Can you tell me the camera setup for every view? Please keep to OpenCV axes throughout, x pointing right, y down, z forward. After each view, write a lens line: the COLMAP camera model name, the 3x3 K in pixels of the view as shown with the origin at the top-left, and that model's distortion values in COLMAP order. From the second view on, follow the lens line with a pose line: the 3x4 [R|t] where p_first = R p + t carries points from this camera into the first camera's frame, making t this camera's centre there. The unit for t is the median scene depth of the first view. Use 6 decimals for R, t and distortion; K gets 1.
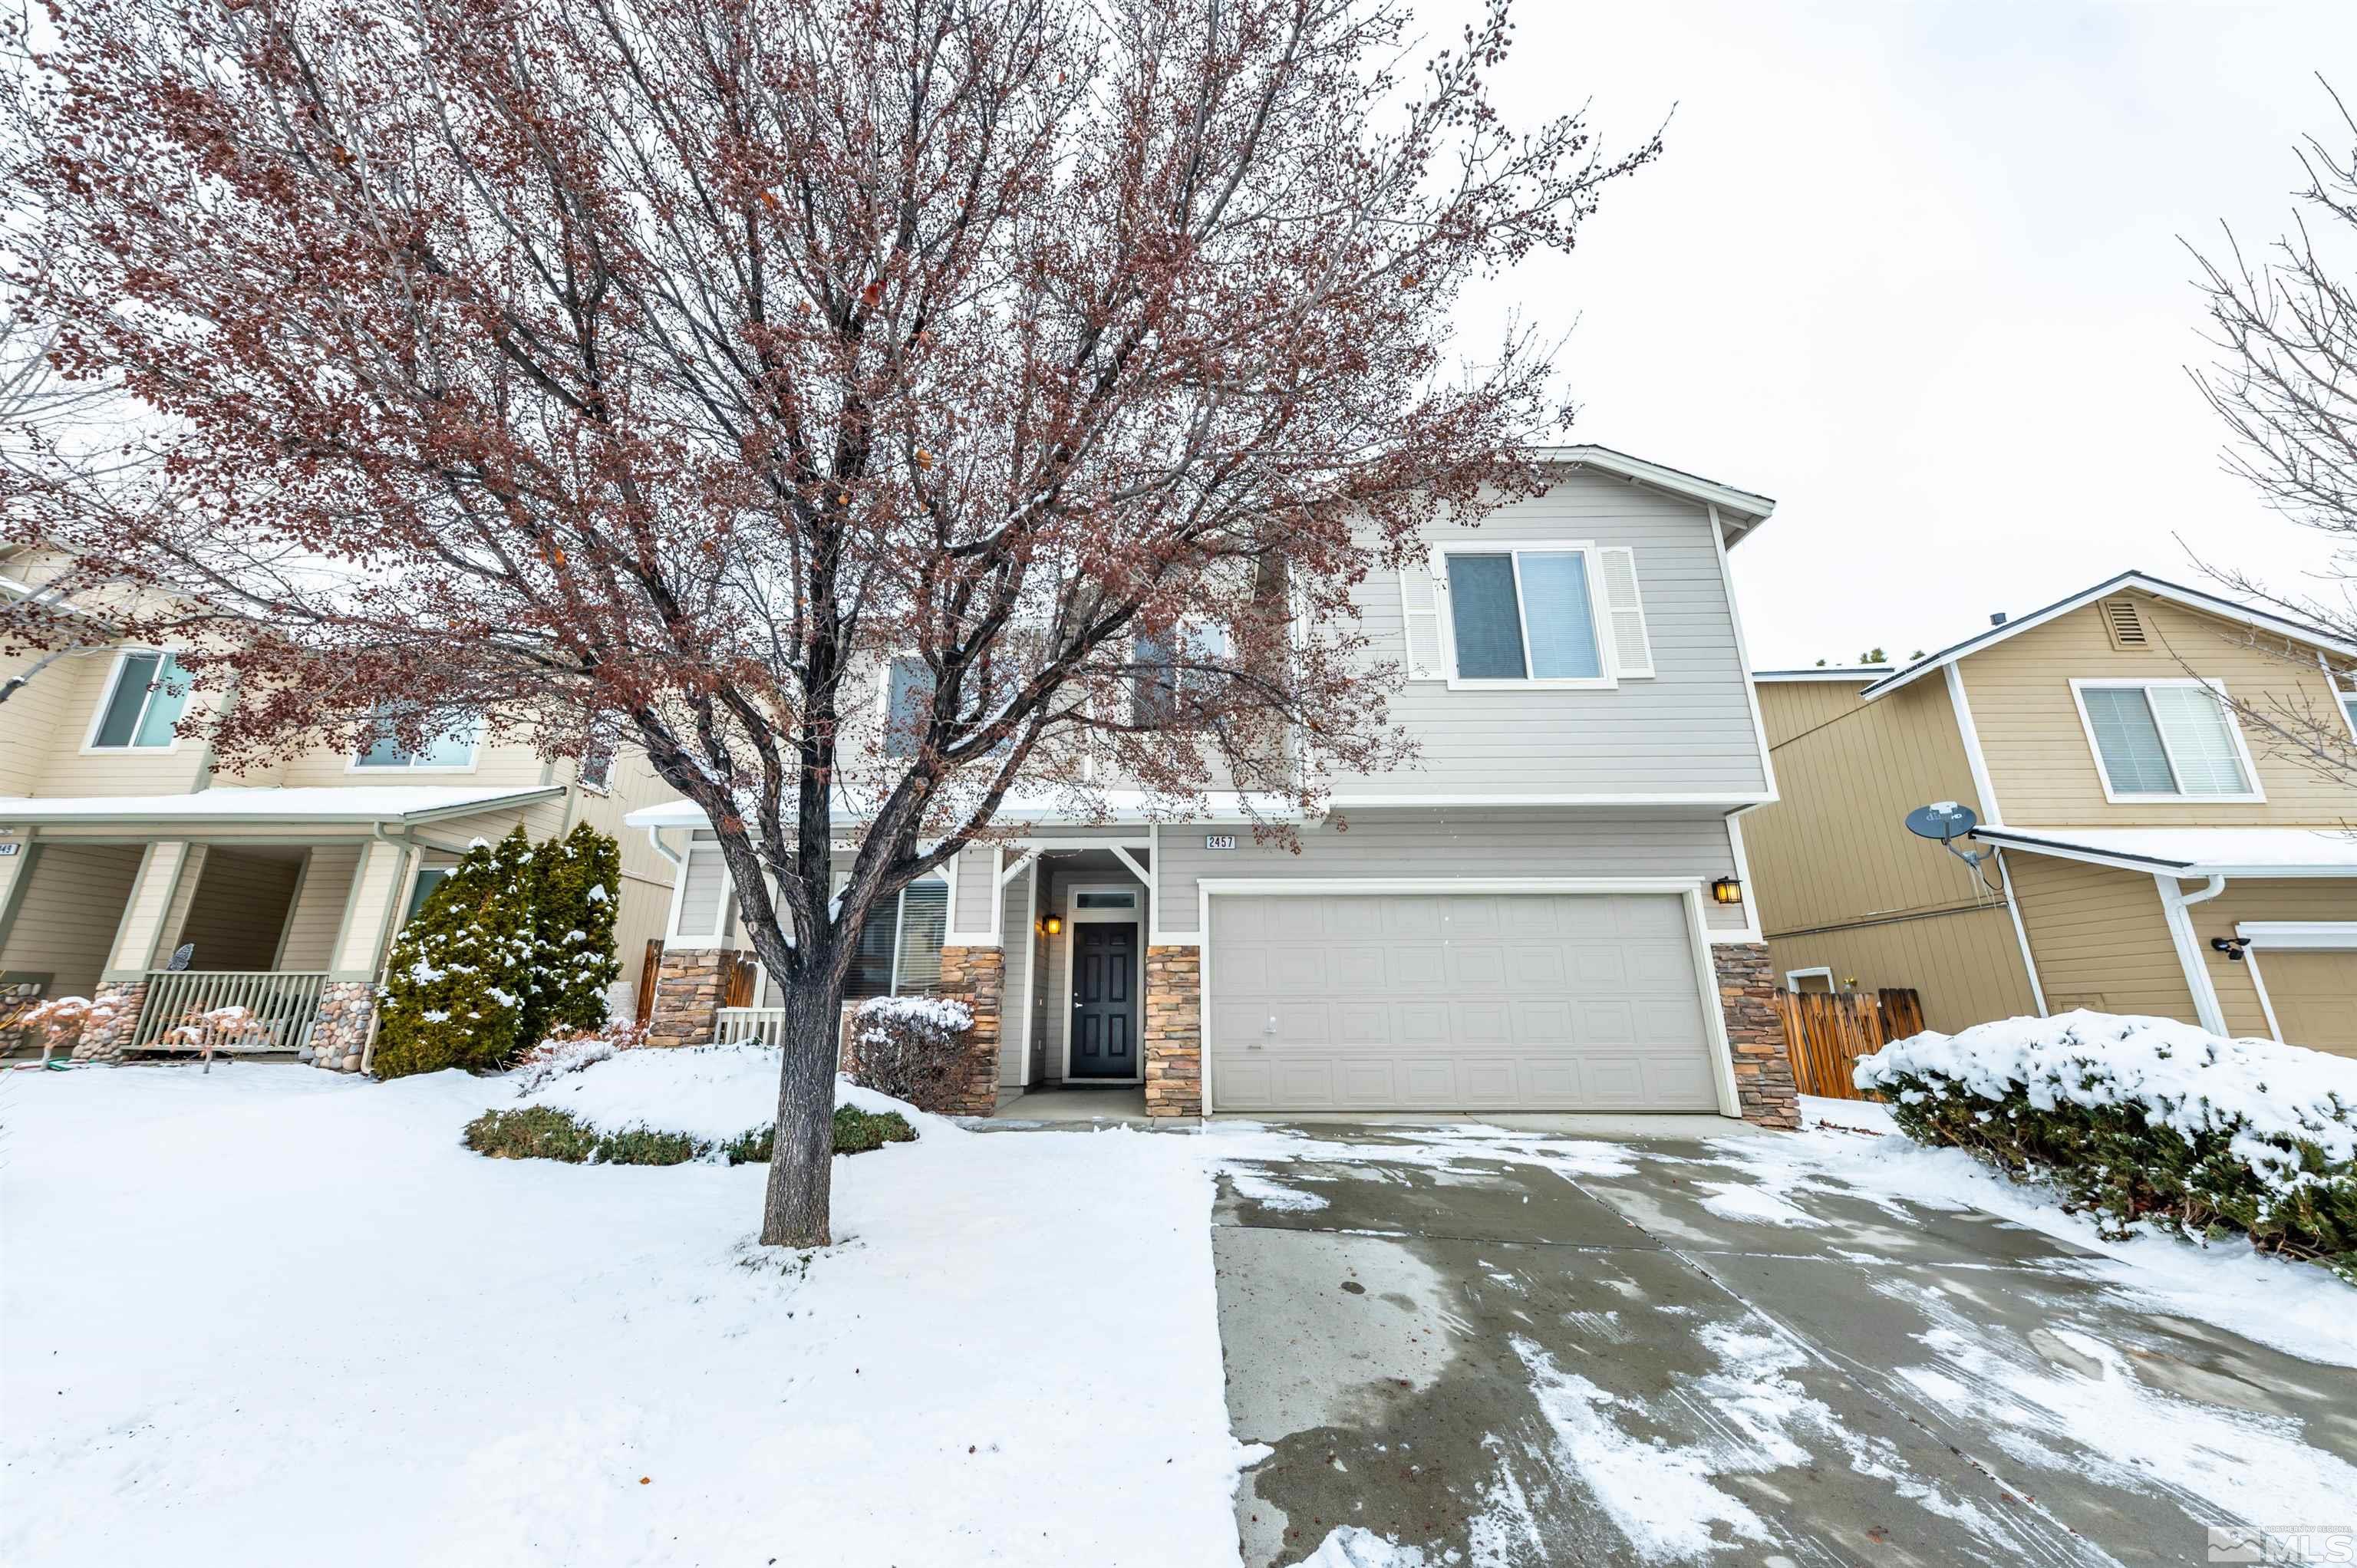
lens RADIAL K [[807.0, 0, 1172.9], [0, 807.0, 788.8], [0, 0, 1]] dist [0.013068, -0.003802]
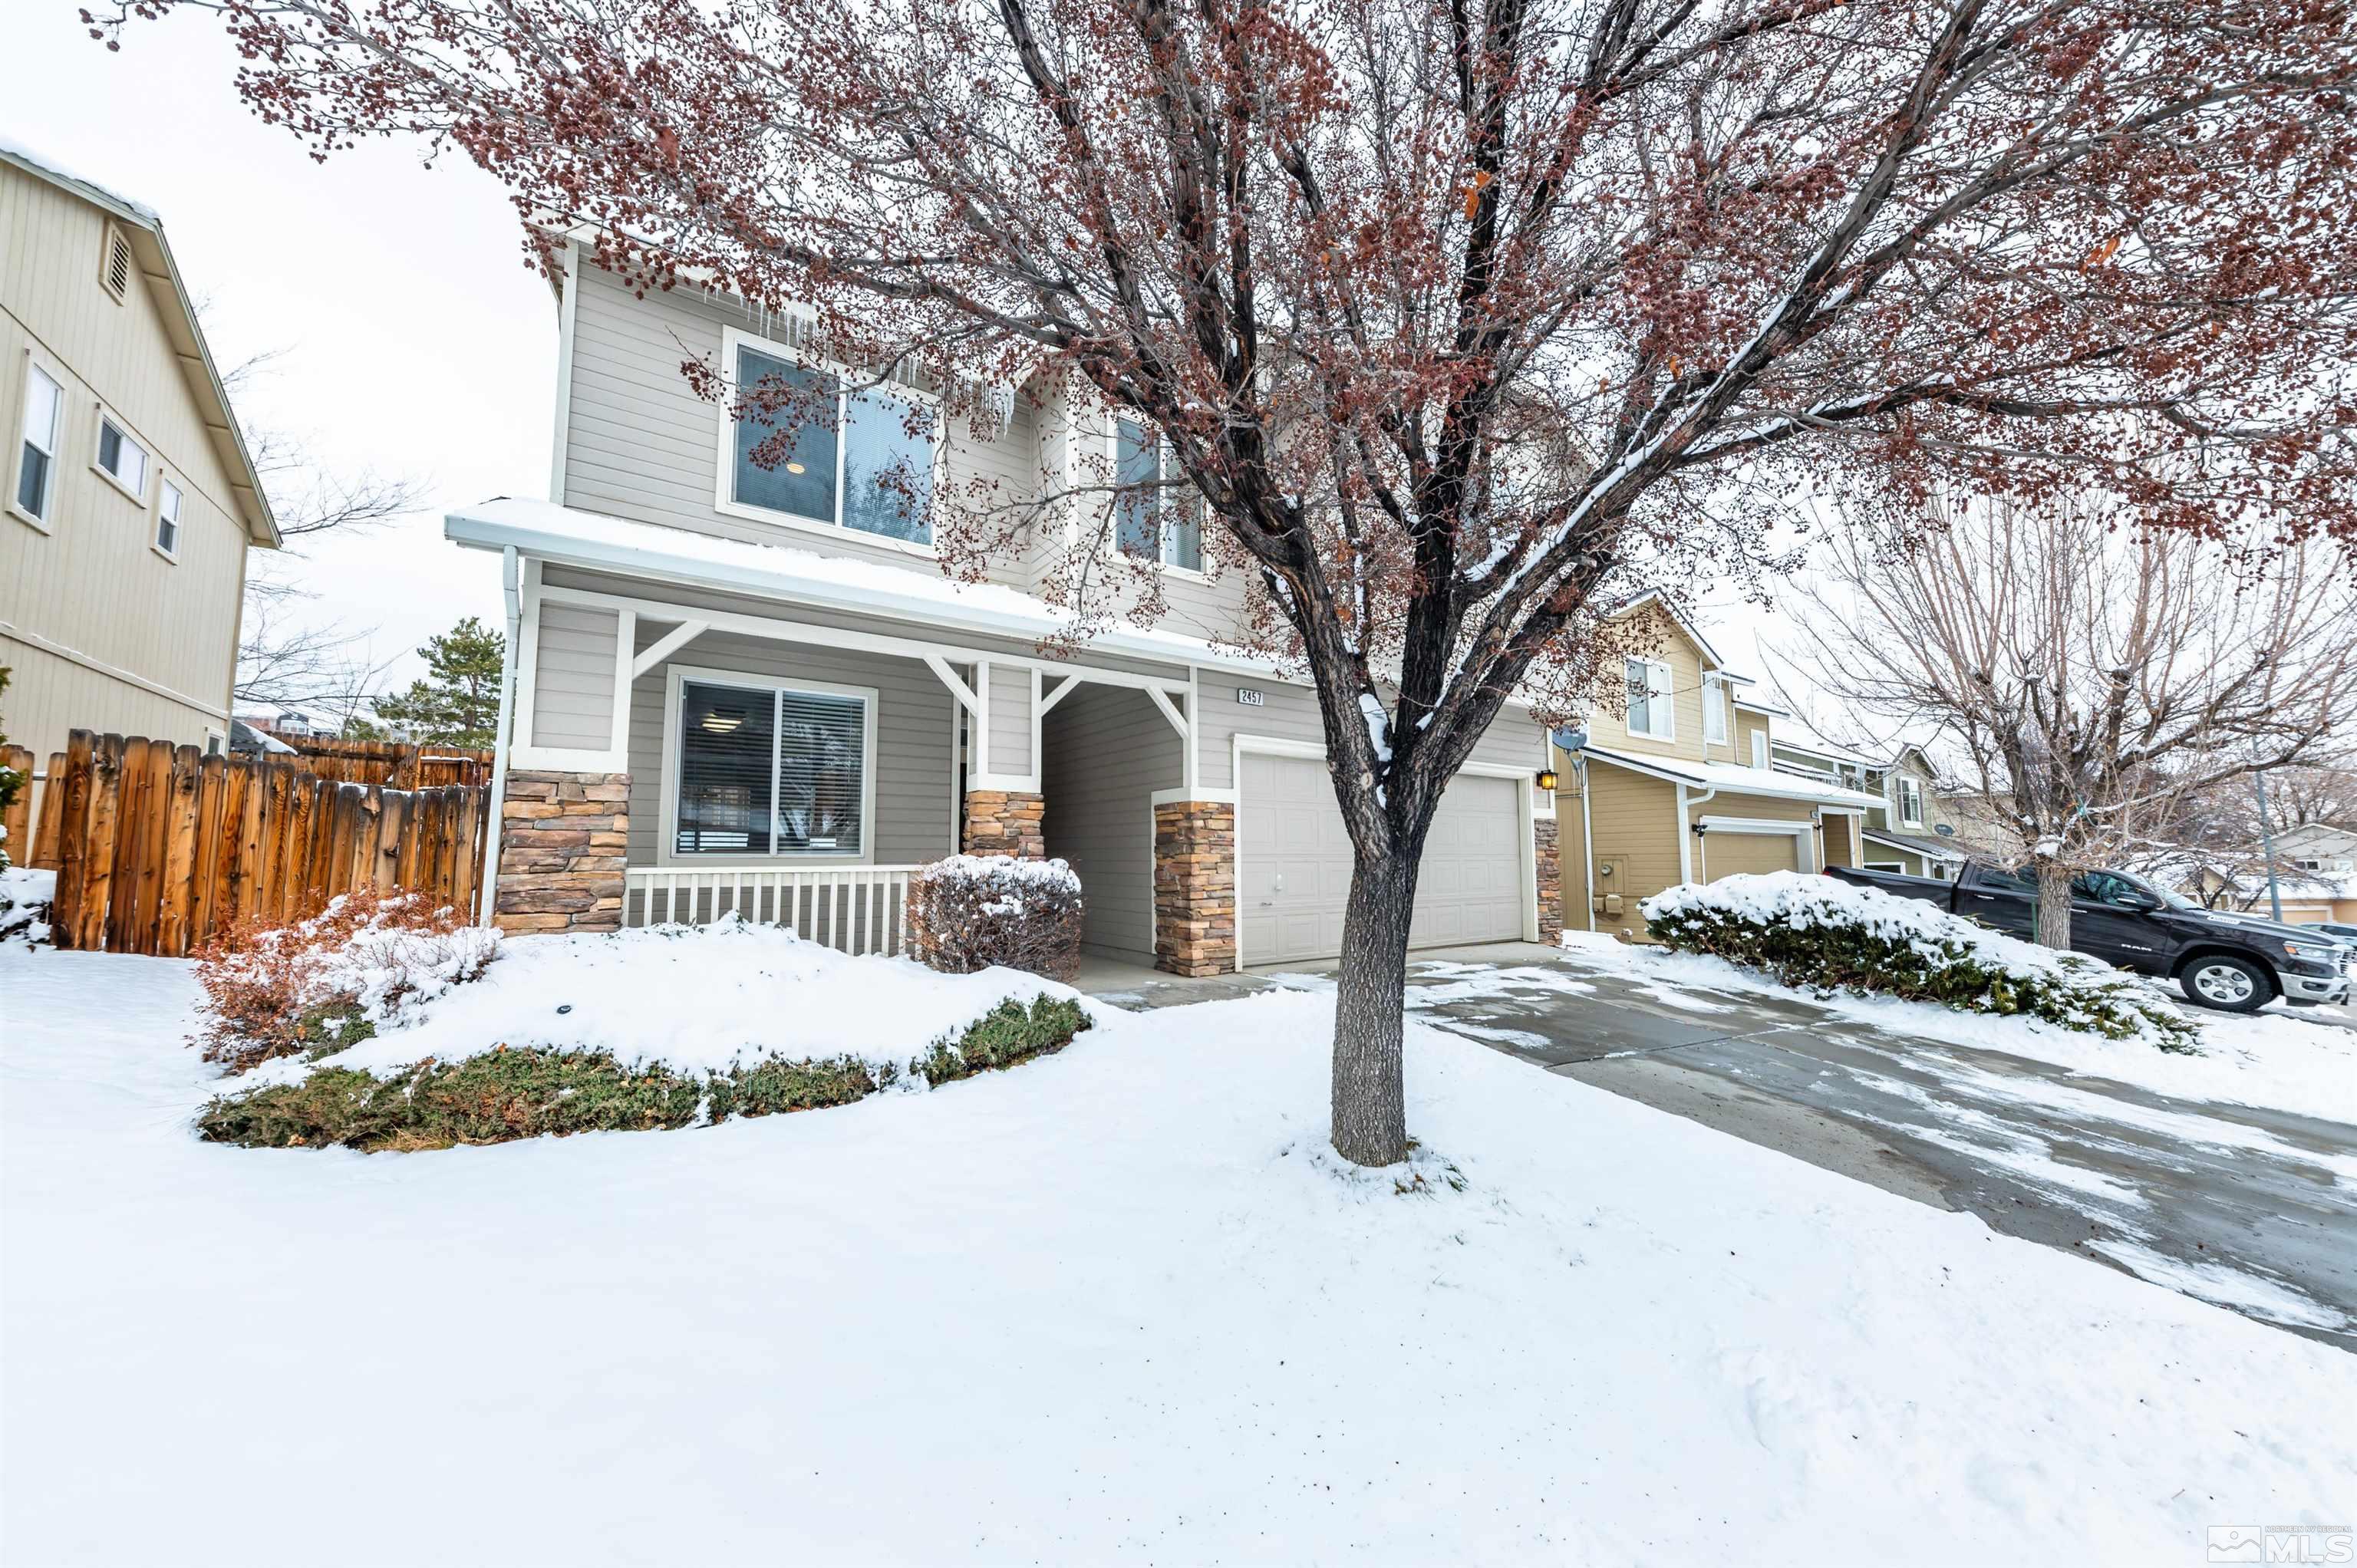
lens RADIAL K [[817.2, 0, 1176.7], [0, 817.2, 790.6], [0, 0, 1]] dist [0.010643, -0.003268]
pose [[0.811550, 0.052335, 0.581934, -0.592758], [-0.162615, 0.976860, 0.138926, 0.056576], [-0.561197, -0.207376, 0.801282, 0.270013]]
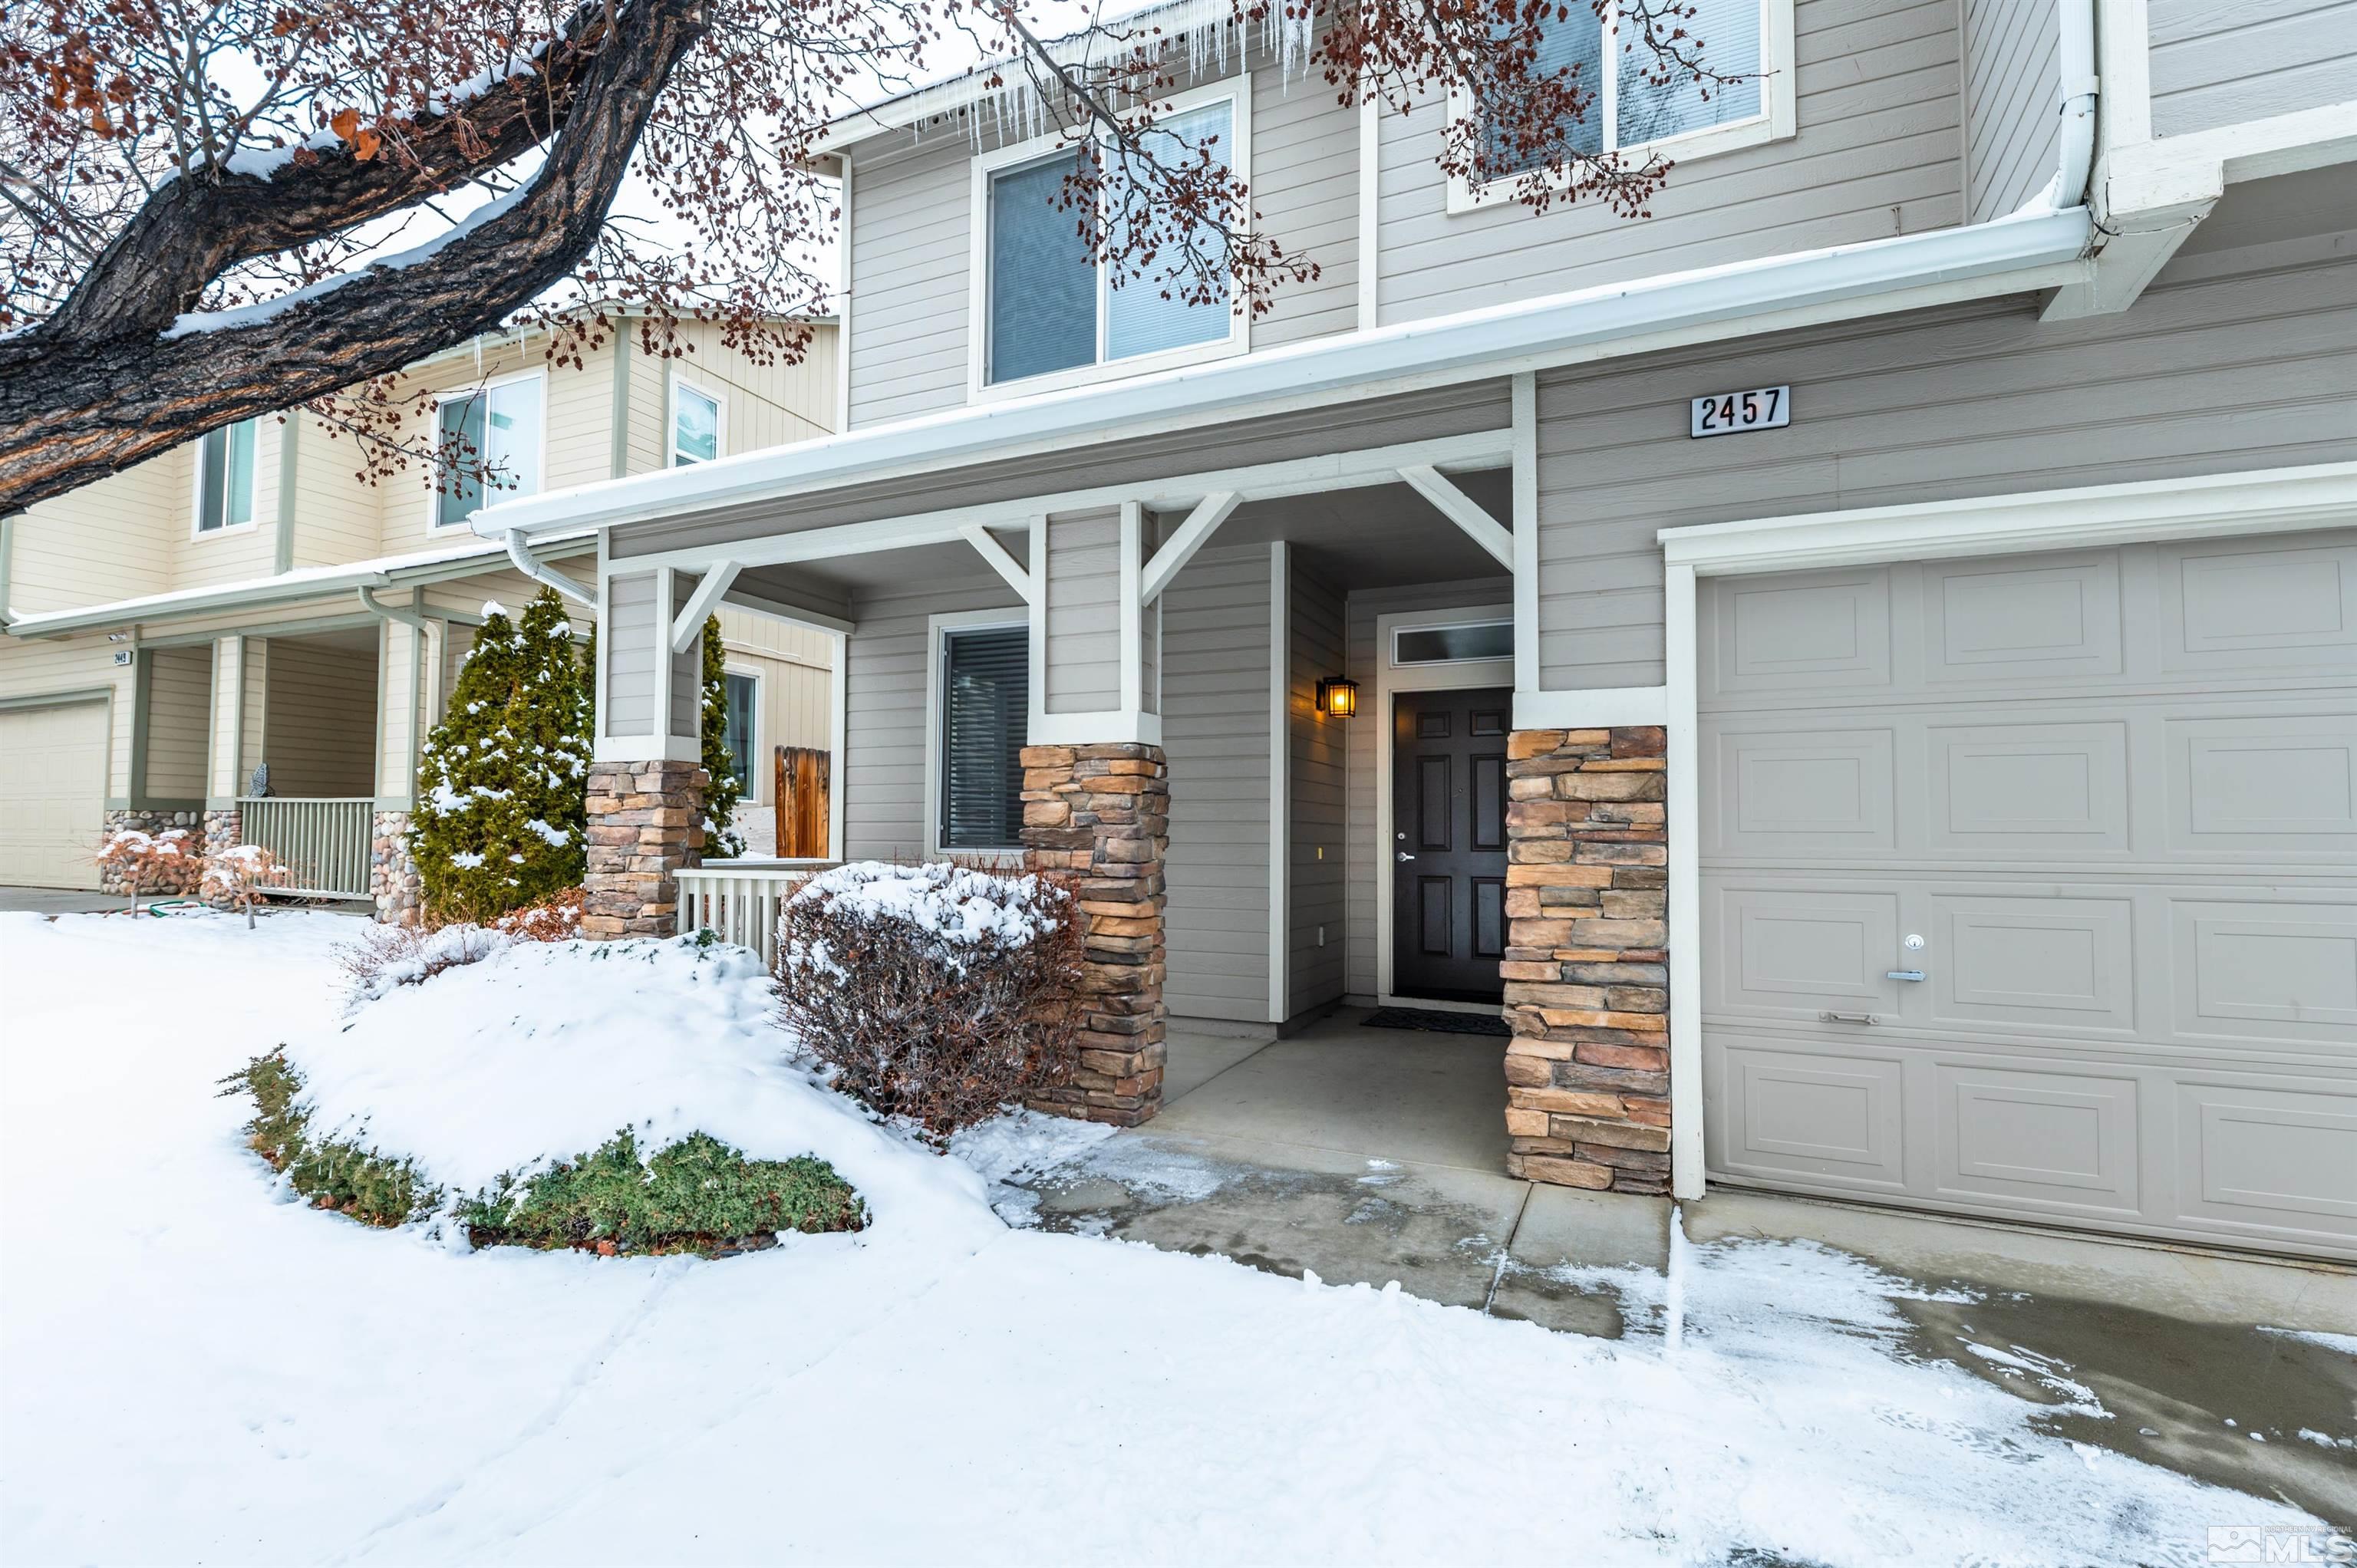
lens RADIAL K [[1078.7, 0, 1178.5], [0, 1078.7, 784.0], [0, 0, 1]] dist [0.000088, 0.000015]
pose [[0.916086, -0.009726, -0.400863, 0.027200], [0.100241, 0.973519, 0.205459, 0.104646], [0.388250, -0.228401, 0.892802, 0.511472]]
